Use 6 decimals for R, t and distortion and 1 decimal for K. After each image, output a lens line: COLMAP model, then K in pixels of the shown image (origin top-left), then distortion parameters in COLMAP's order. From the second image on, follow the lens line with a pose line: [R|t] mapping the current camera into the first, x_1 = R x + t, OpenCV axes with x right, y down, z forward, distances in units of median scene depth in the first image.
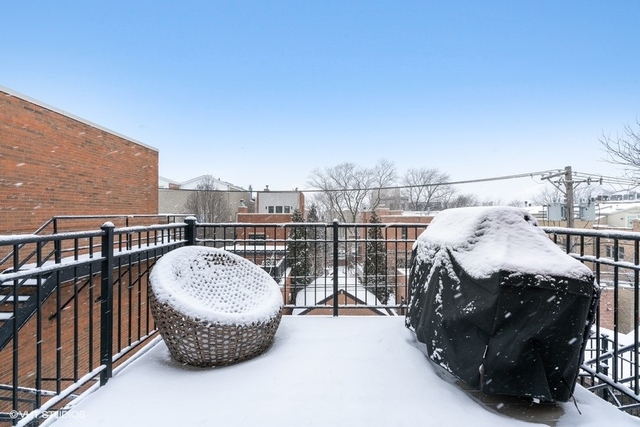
lens RADIAL K [[288.5, 0, 319.2], [0, 288.5, 214.1], [0, 0, 1]] dist [0.018147, 0.000208]
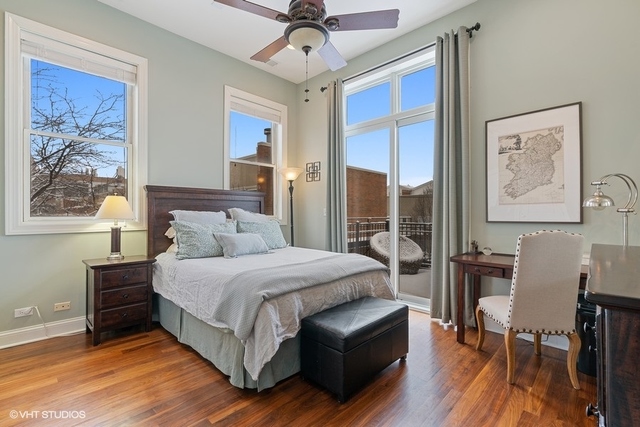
lens RADIAL K [[288.5, 0, 320.4], [0, 288.5, 214.0], [0, 0, 1]] dist [0.018147, 0.000208]
pose [[0.717270, -0.009159, -0.696735, 0.922926], [0.006024, 0.999958, -0.006944, -0.023594], [0.696769, 0.000784, 0.717295, -1.207838]]
